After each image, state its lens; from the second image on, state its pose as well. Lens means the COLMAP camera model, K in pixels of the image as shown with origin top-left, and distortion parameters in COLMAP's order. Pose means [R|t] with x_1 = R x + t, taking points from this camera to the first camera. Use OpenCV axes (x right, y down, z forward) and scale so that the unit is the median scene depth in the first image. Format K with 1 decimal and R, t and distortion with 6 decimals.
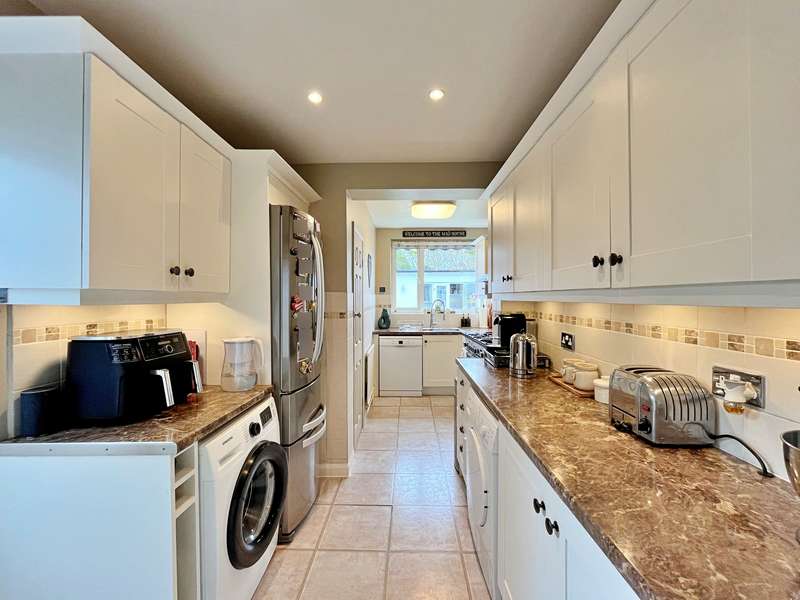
lens RADIAL K [[329.2, 0, 400.3], [0, 329.2, 299.5], [0, 0, 1]] dist [0.001708, 0.000275]
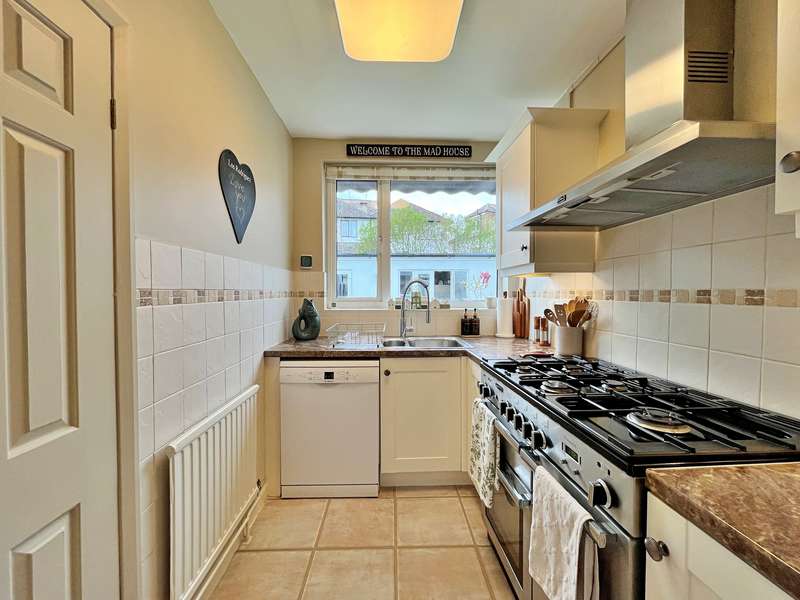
lens RADIAL K [[329.2, 0, 400.0], [0, 329.2, 300.4], [0, 0, 1]] dist [0.001708, 0.000275]
pose [[0.998697, 0.000252, 0.051035, 0.063892], [-0.001111, 0.999858, 0.016802, 0.020511], [-0.051023, -0.016837, 0.998556, 0.495412]]
